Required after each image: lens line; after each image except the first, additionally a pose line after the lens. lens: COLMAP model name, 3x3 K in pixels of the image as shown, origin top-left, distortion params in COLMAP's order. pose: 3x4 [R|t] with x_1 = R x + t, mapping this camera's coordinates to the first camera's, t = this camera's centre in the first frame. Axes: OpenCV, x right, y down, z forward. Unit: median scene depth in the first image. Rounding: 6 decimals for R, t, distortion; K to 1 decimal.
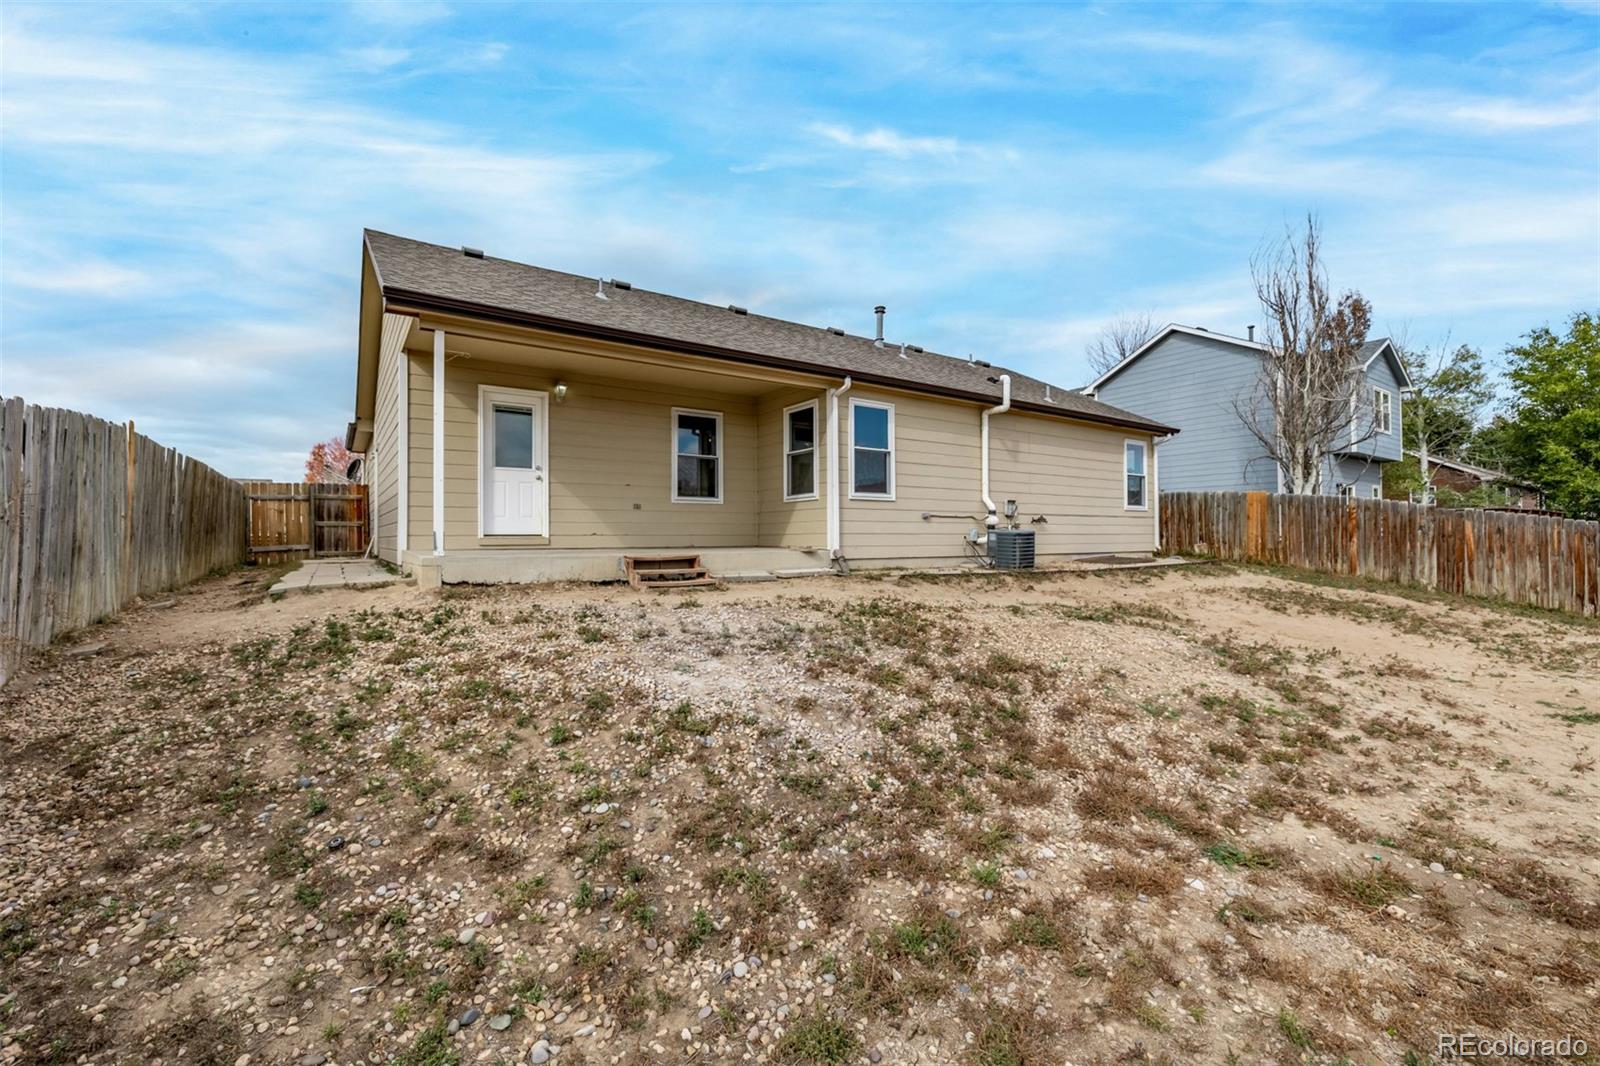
lens RADIAL K [[679.8, 0, 793.2], [0, 679.8, 538.8], [0, 0, 1]] dist [-0.003130, -0.000245]
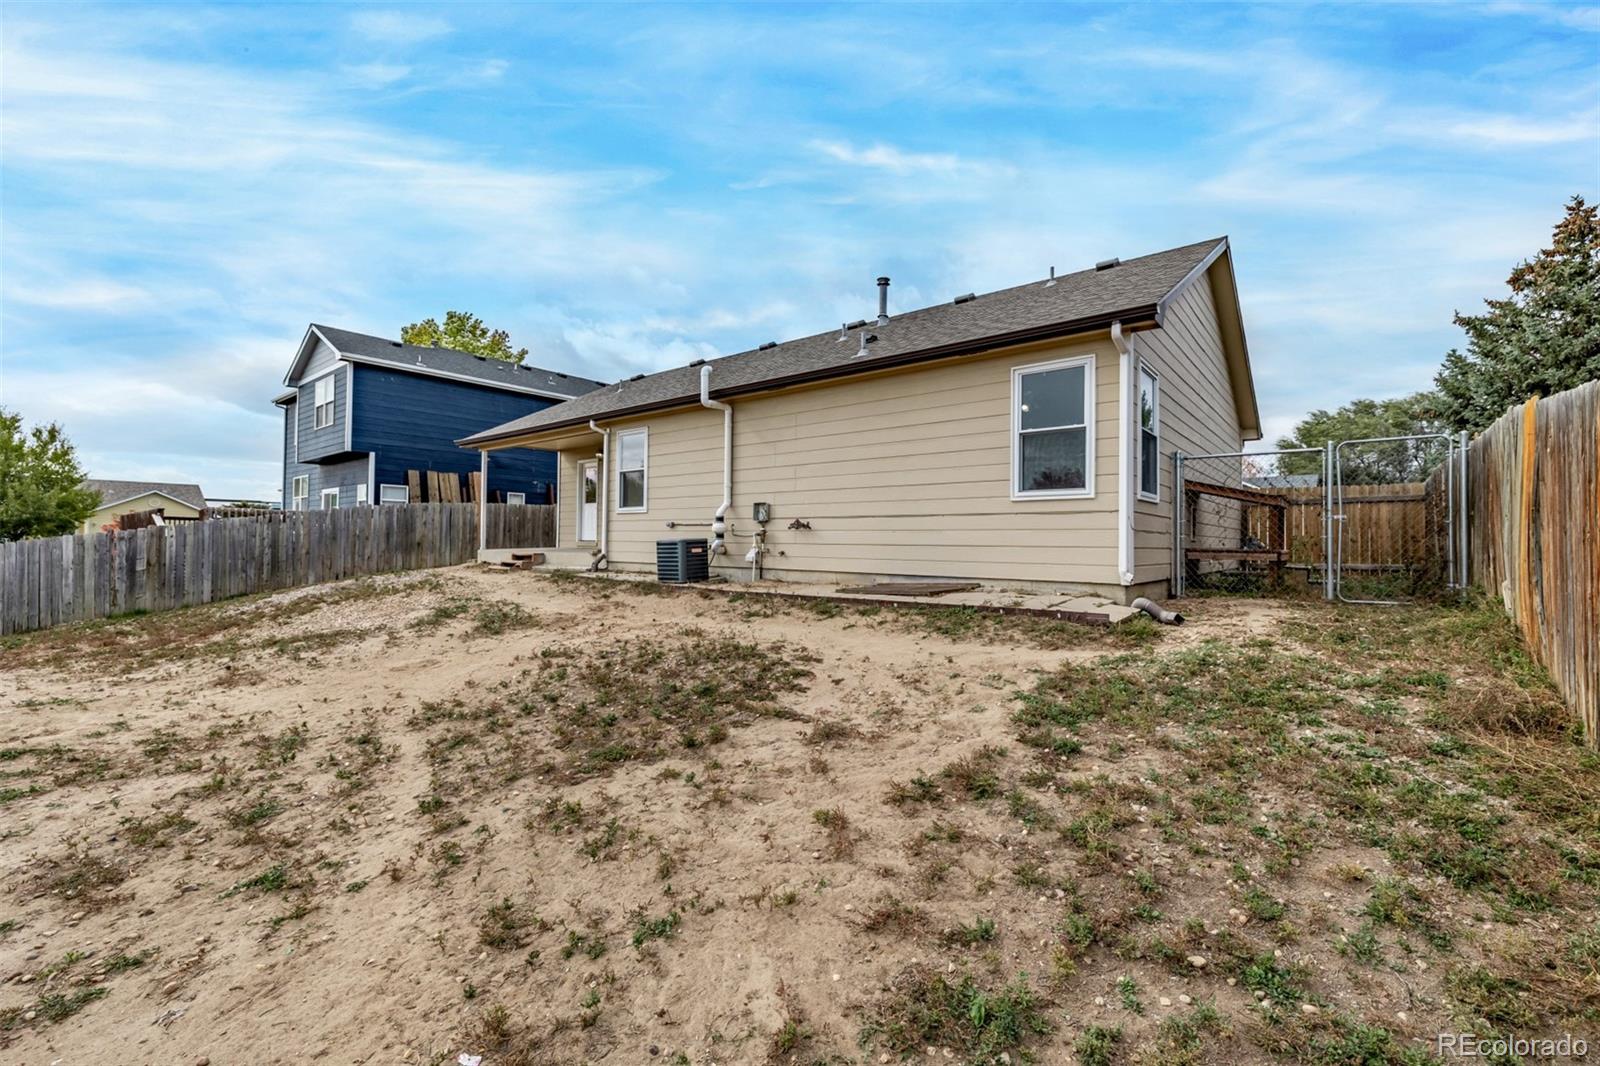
lens RADIAL K [[679.8, 0, 793.2], [0, 679.8, 538.8], [0, 0, 1]] dist [-0.003130, -0.000245]
pose [[0.258684, 0.002180, -0.965960, 1.215849], [-0.010063, 0.999949, -0.000438, -0.015358], [0.965910, 0.009834, 0.258693, 0.886690]]
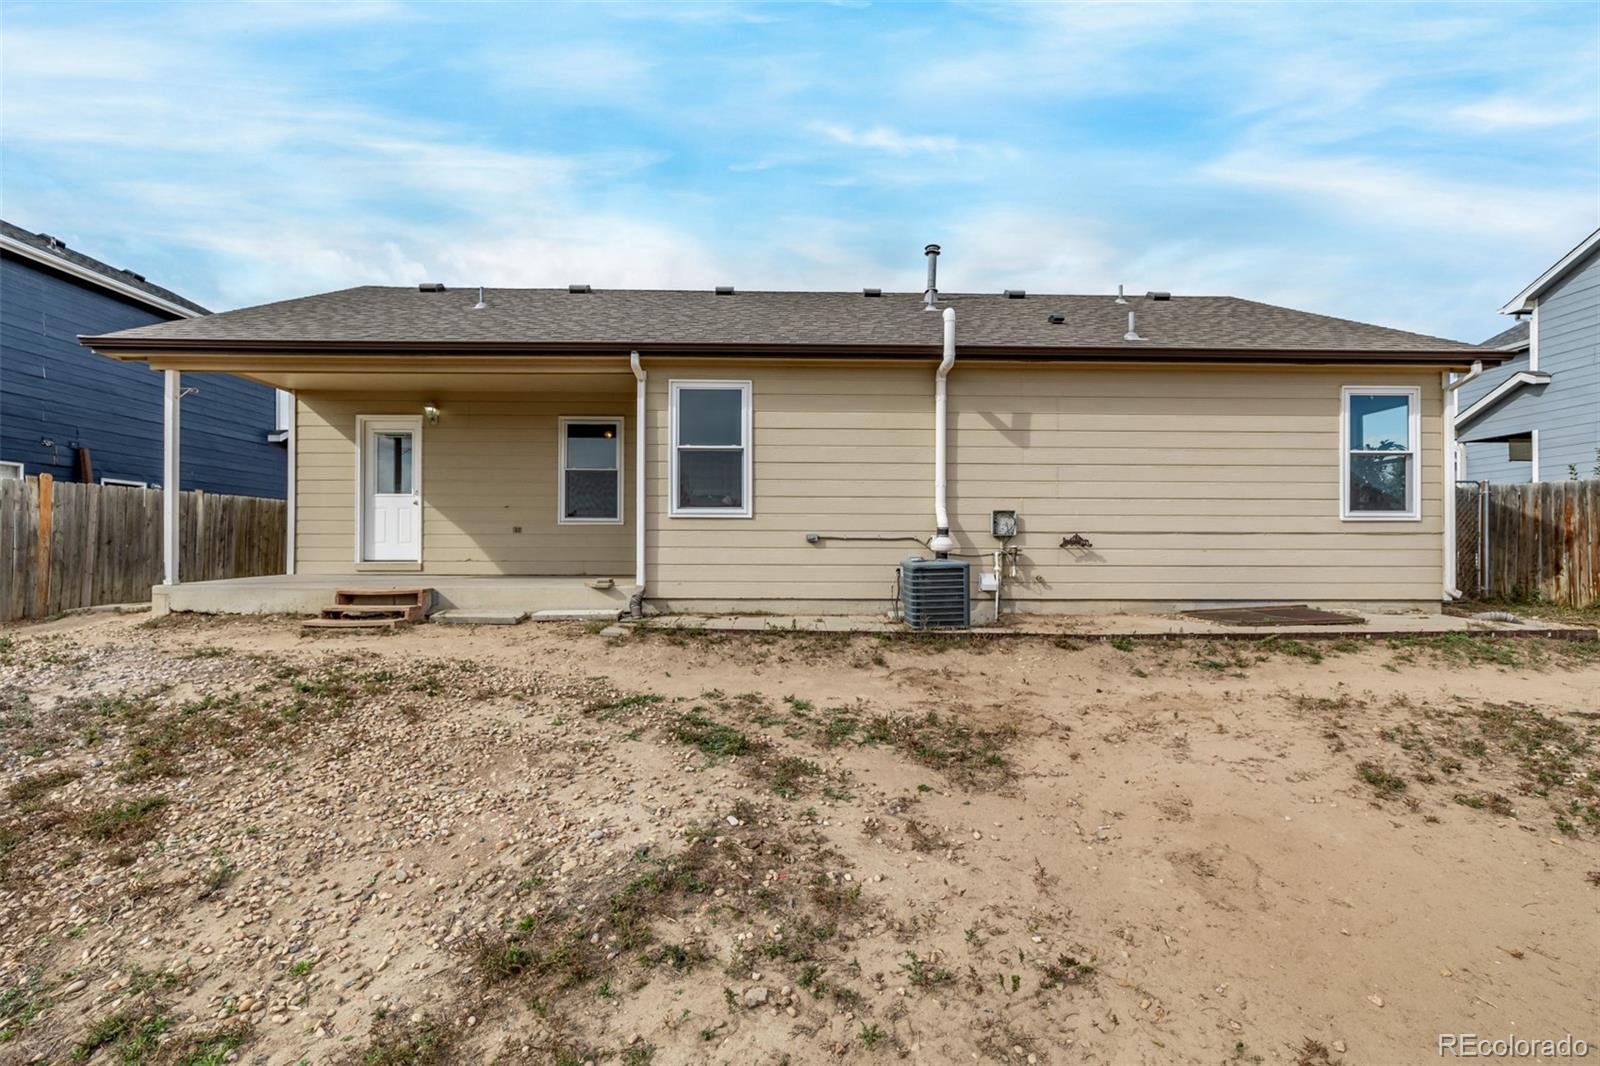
lens RADIAL K [[679.8, 0, 793.2], [0, 679.8, 538.8], [0, 0, 1]] dist [-0.003130, -0.000245]
pose [[0.831056, -0.000706, -0.556188, 0.563182], [-0.006083, 0.999928, -0.010359, -0.026876], [0.556155, 0.011992, 0.830992, 0.434530]]
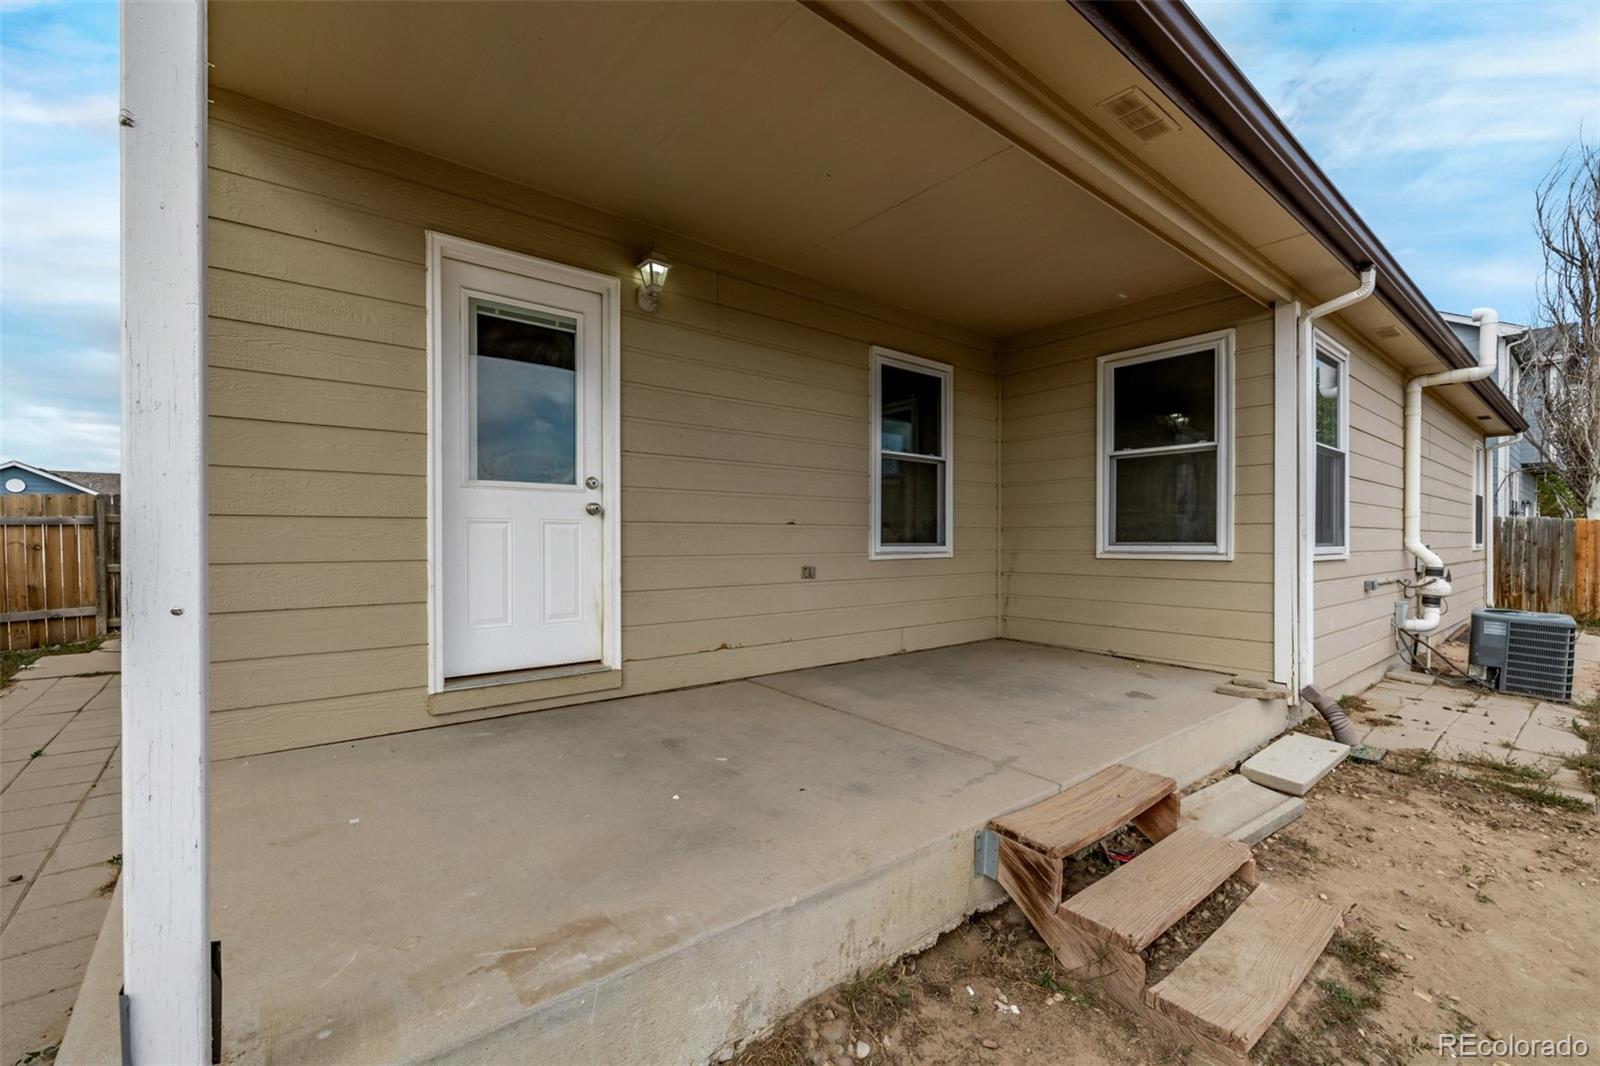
lens RADIAL K [[679.8, 0, 793.2], [0, 679.8, 538.8], [0, 0, 1]] dist [-0.003130, -0.000245]
pose [[0.997134, 0.006287, 0.075388, -0.262254], [-0.006263, 0.999980, -0.000554, -0.065981], [-0.075390, 0.000080, 0.997154, 0.555408]]
